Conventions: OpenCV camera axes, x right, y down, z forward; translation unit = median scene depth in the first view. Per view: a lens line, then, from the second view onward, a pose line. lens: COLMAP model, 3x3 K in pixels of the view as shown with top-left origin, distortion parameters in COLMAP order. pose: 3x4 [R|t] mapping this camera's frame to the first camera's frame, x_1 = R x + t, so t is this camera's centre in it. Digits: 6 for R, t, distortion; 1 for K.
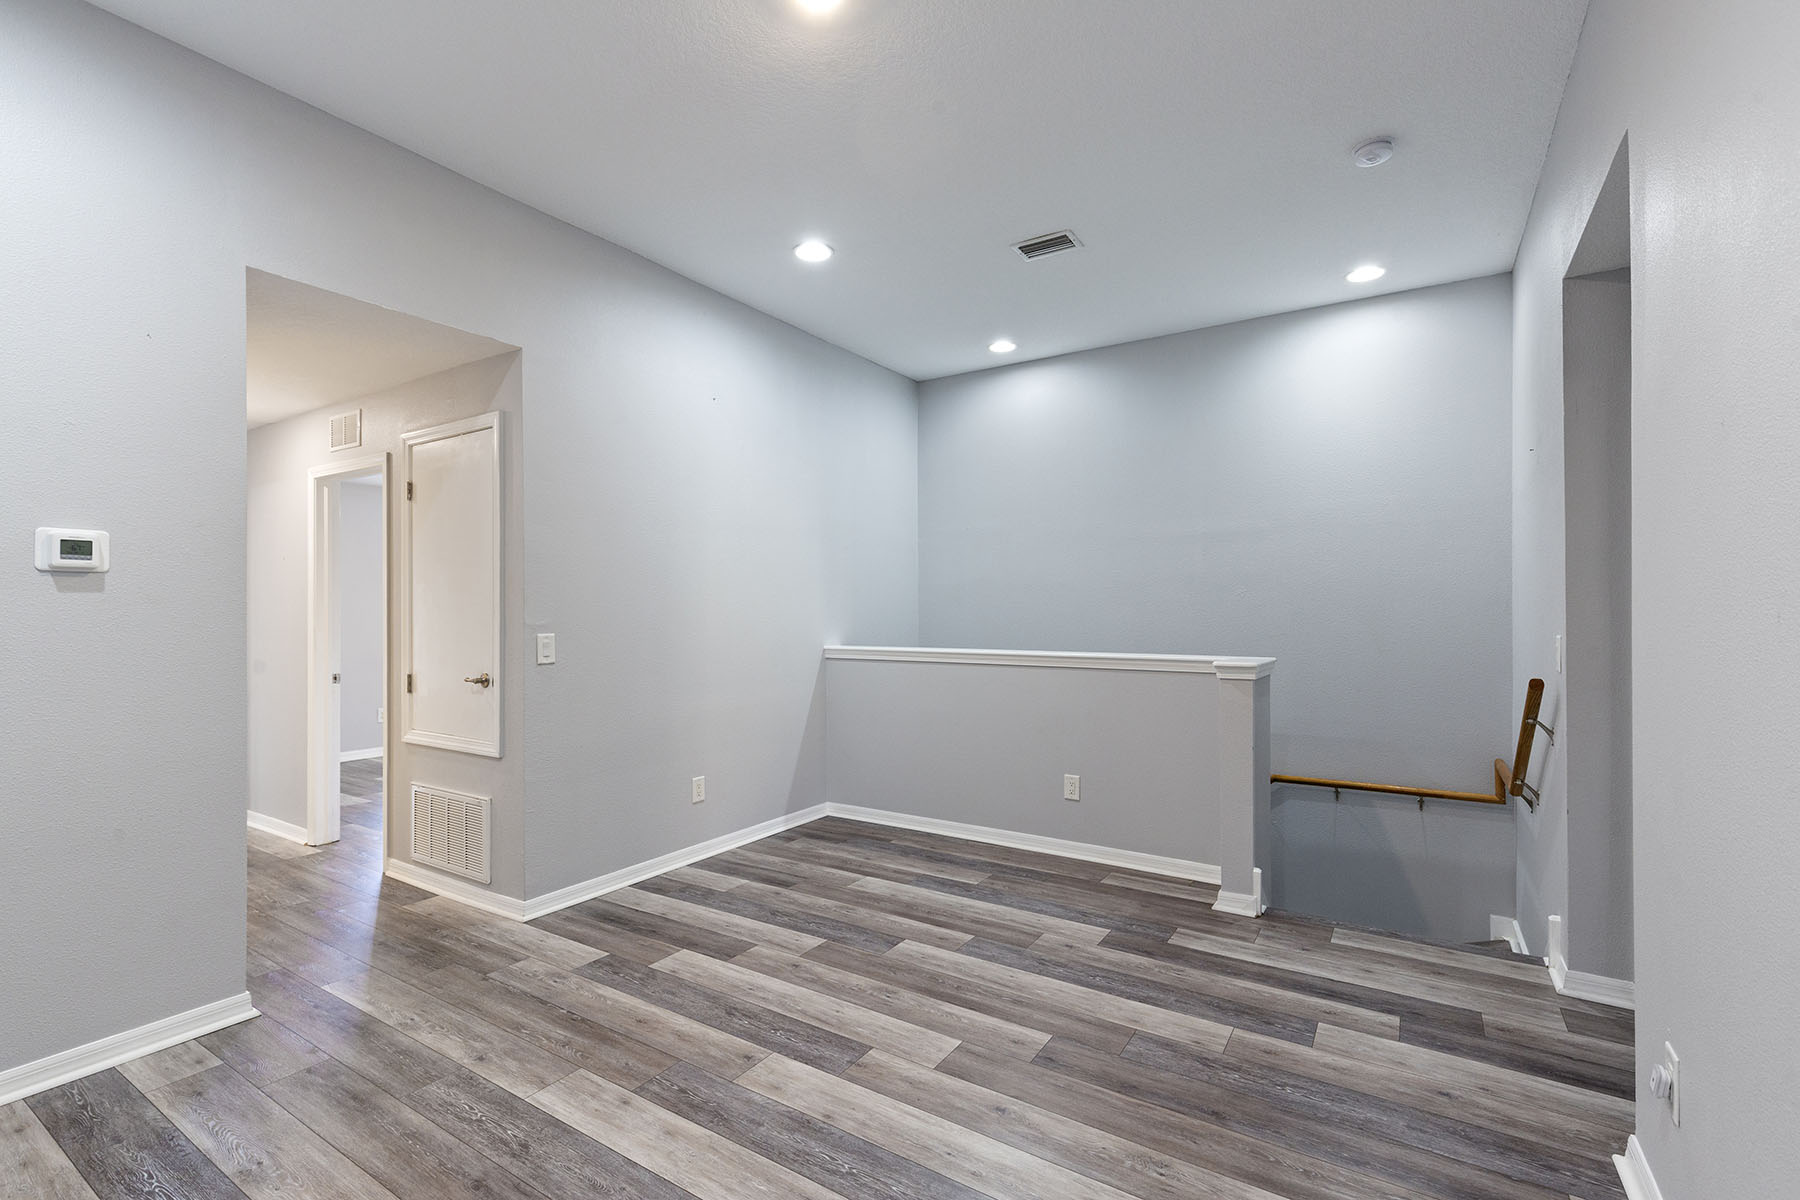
lens RADIAL K [[795.5, 0, 900.0], [0, 795.5, 600.0], [0, 0, 1]] dist [0.012600, -0.006064]
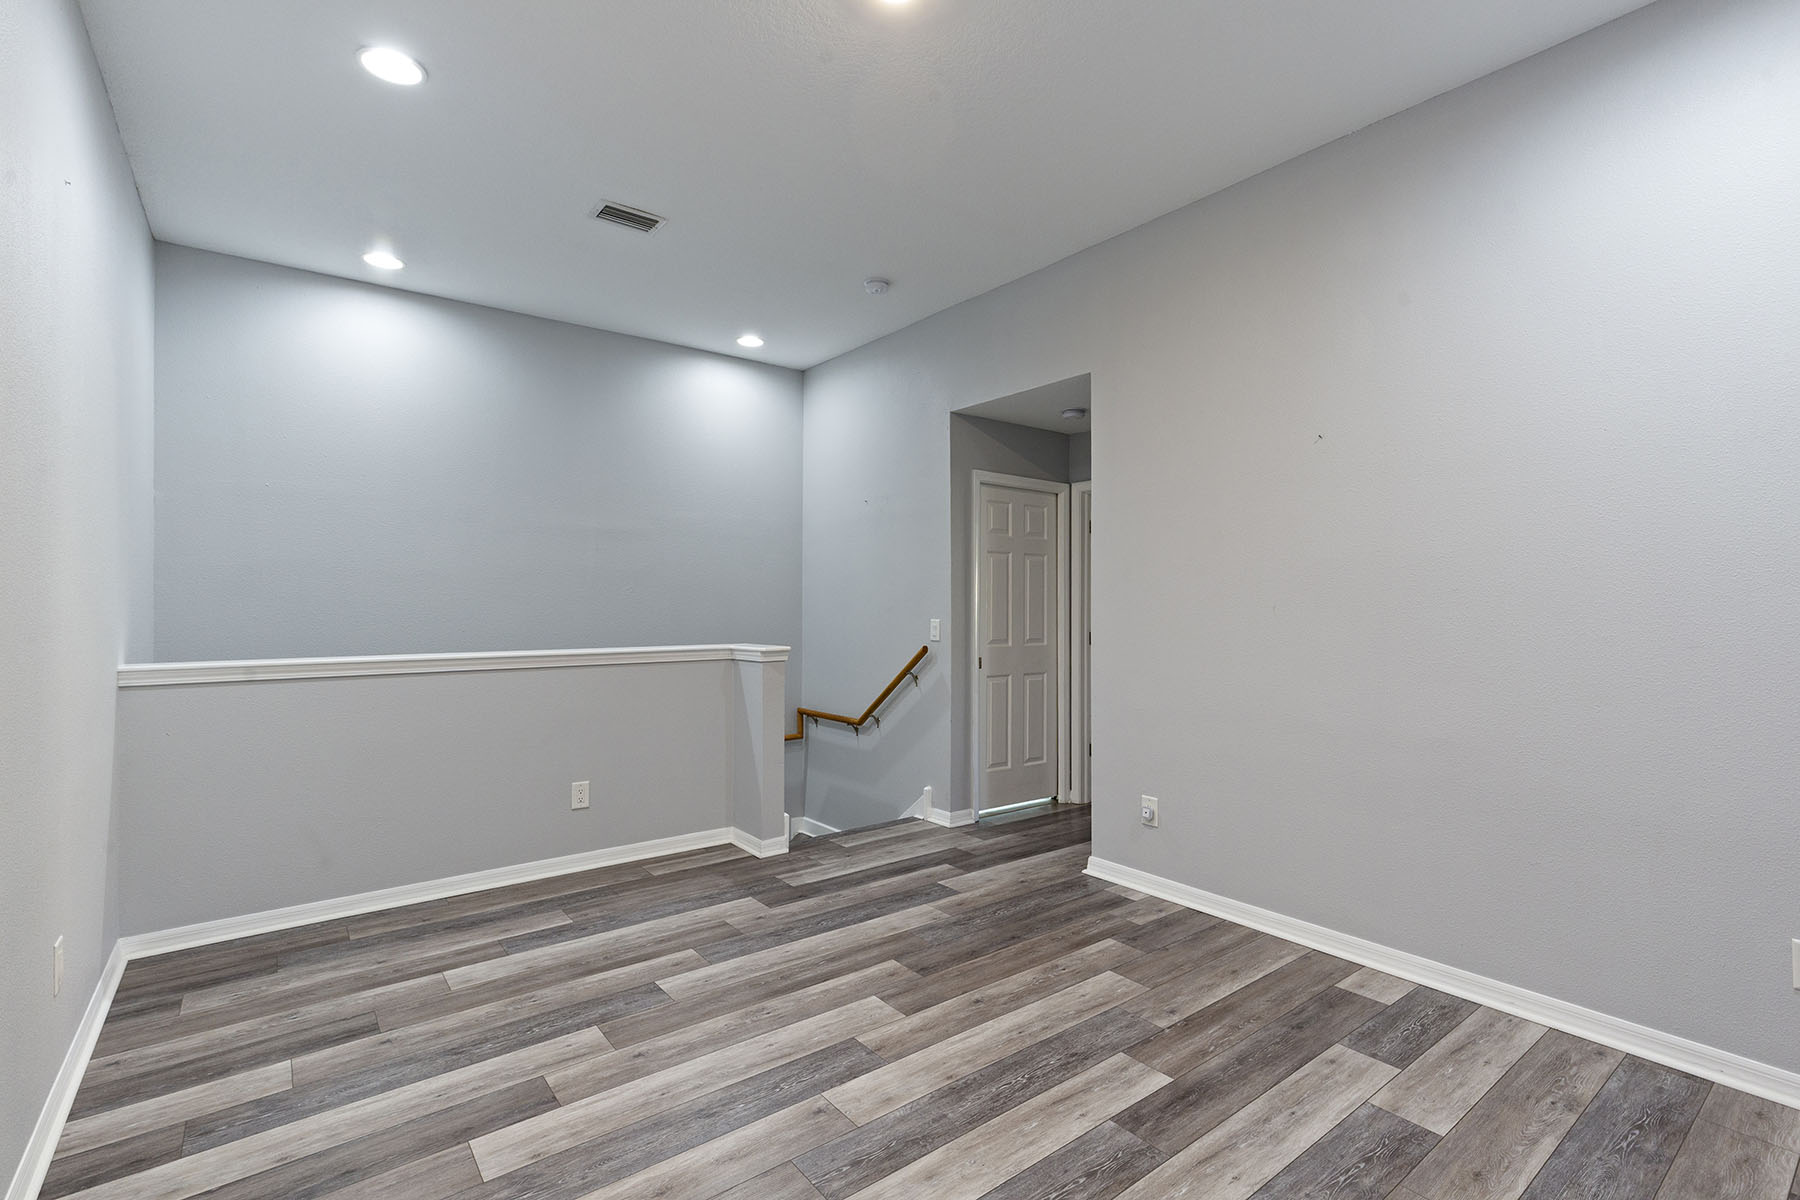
lens RADIAL K [[807.3, 0, 890.9], [0, 807.3, 593.0], [0, 0, 1]] dist [0.003013, -0.000185]
pose [[0.346960, 0.013444, 0.937784, -0.712601], [-0.010045, 0.999893, -0.010618, 0.008469], [-0.937826, -0.005736, 0.347058, 0.441277]]
